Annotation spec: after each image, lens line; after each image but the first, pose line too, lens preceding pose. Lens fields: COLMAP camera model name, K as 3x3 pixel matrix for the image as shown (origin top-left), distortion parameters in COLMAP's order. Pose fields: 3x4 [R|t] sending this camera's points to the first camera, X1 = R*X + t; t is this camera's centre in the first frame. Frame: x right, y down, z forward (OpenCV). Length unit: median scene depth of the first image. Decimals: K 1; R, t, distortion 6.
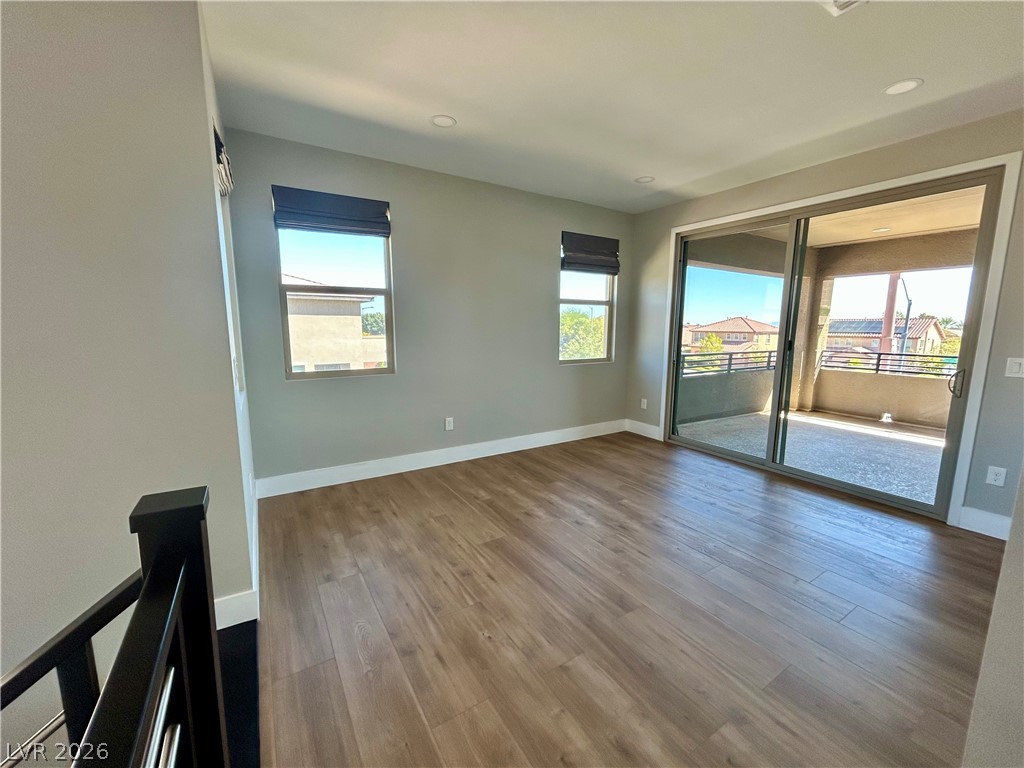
lens RADIAL K [[413.7, 0, 510.5], [0, 413.7, 385.6], [0, 0, 1]] dist [0.001399, 0.000641]
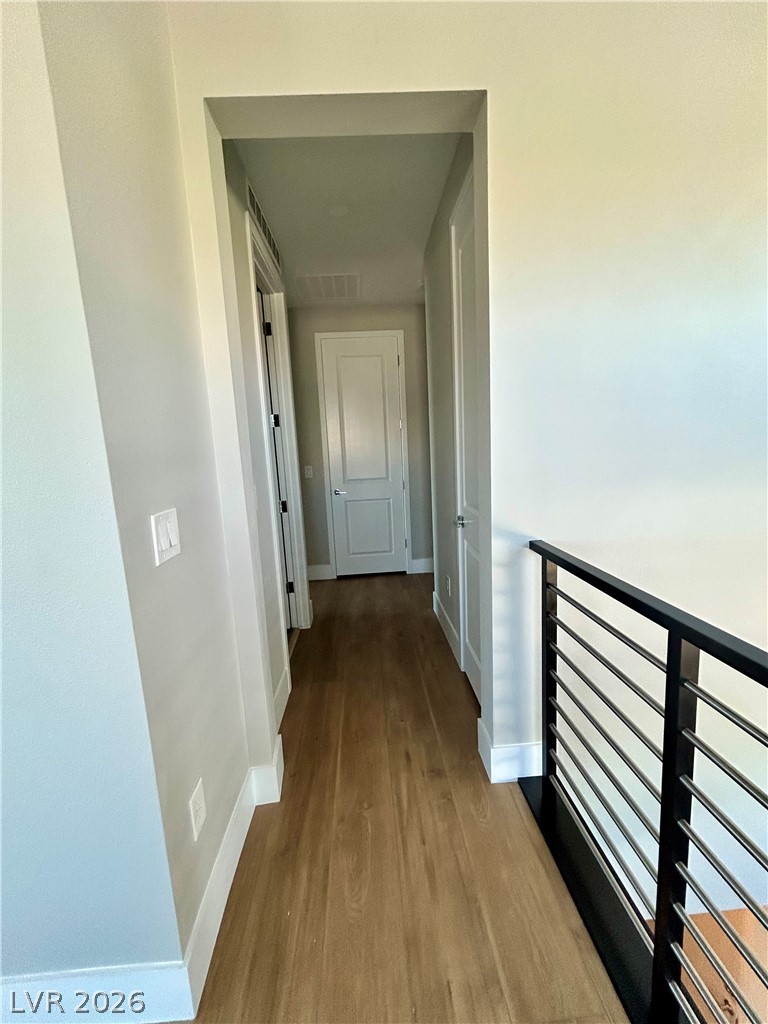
lens RADIAL K [[413.7, 0, 384.0], [0, 413.7, 508.5], [0, 0, 1]] dist [0.001399, 0.000641]
pose [[-0.873417, -0.038783, 0.485426, -0.296552], [0.112938, 0.953513, 0.279388, -0.109333], [-0.473696, 0.298845, -0.828435, 0.847527]]
